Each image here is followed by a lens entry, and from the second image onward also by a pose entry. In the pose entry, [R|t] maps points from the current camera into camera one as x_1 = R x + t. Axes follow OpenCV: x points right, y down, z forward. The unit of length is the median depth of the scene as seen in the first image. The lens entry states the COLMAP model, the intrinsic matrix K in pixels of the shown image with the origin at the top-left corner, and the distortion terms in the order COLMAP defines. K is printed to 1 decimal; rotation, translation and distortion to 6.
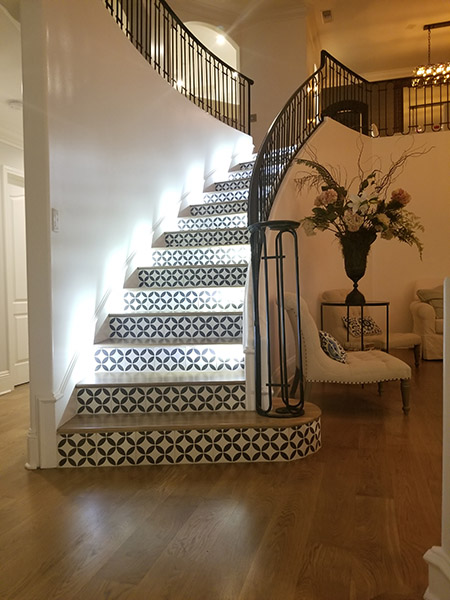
lens RADIAL K [[466.0, 0, 225.0], [0, 466.0, 300.0], [0, 0, 1]] dist [0.076170, -0.110350]
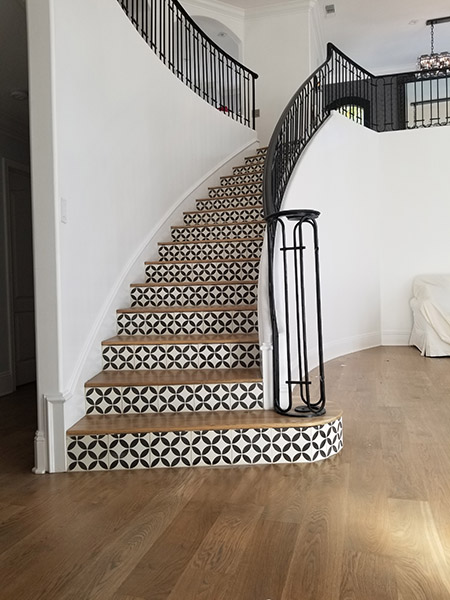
lens RADIAL K [[466.6, 0, 228.3], [0, 466.6, 297.4], [0, 0, 1]] dist [0.067448, -0.093599]
pose [[0.999911, -0.006603, 0.011608, -0.031489], [0.006686, 0.999952, -0.007170, 0.012366], [-0.011560, 0.007247, 0.999907, 0.039965]]
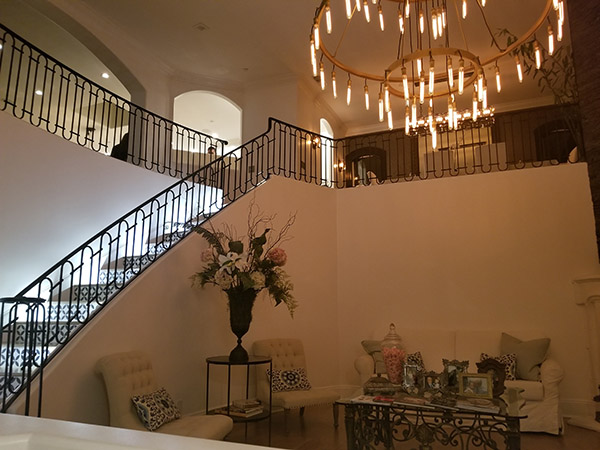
lens RADIAL K [[466.6, 0, 303.3], [0, 466.6, 231.1], [0, 0, 1]] dist [0.067448, -0.093599]
pose [[0.992908, -0.009585, -0.118502, 0.732758], [-0.013710, 0.980864, -0.194211, -0.095620], [0.118096, 0.194458, 0.973776, -0.020520]]
